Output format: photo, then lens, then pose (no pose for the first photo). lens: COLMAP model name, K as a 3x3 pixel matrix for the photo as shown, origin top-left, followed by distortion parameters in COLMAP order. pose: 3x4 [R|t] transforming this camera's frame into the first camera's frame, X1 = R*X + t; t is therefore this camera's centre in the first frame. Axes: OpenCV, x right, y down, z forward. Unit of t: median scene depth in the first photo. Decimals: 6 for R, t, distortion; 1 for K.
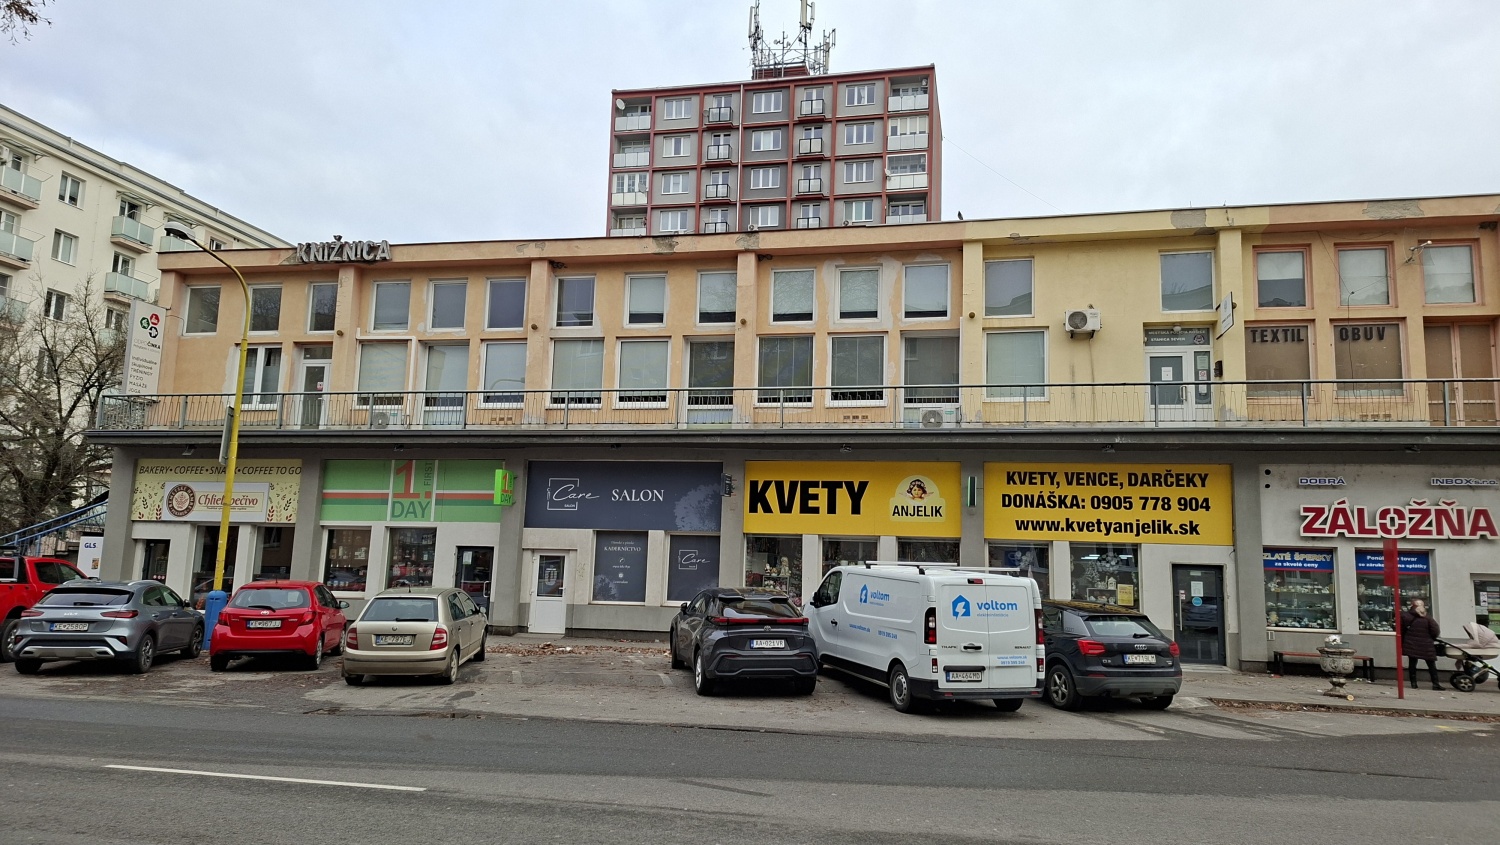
lens RADIAL K [[1034.6, 0, 752.4], [0, 1034.6, 427.5], [0, 0, 1]] dist [-0.000102, 0.000031]
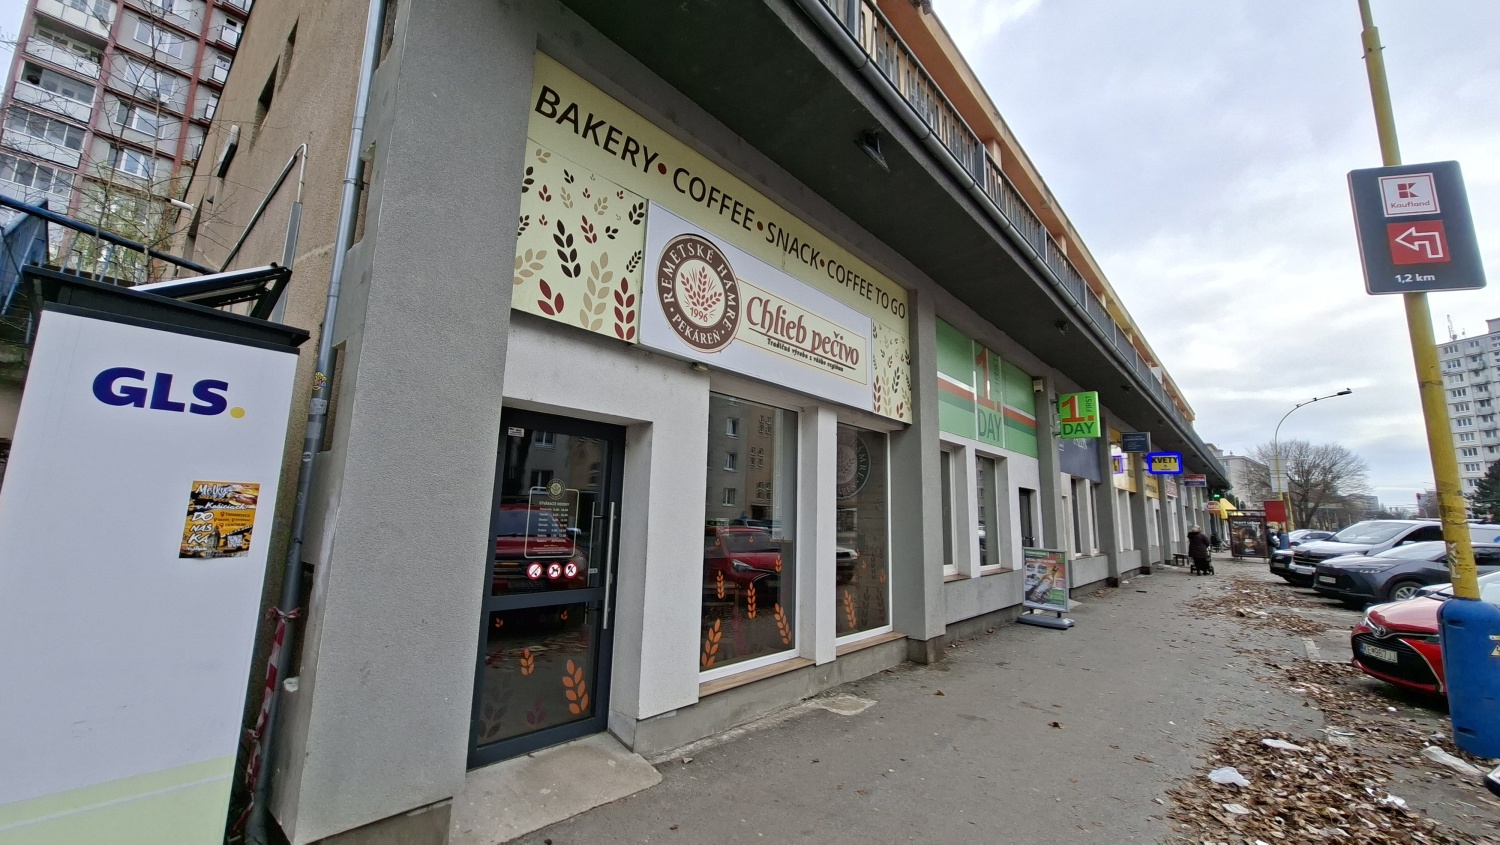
lens RADIAL K [[586.7, 0, 752.4], [0, 586.7, 416.4], [0, 0, 1]] dist [0.000605, 0.000062]
pose [[0.482787, 0.126472, 0.866557, -0.678744], [-0.145689, 0.987327, -0.062930, 0.111996], [-0.863534, -0.095866, 0.495094, 0.901985]]
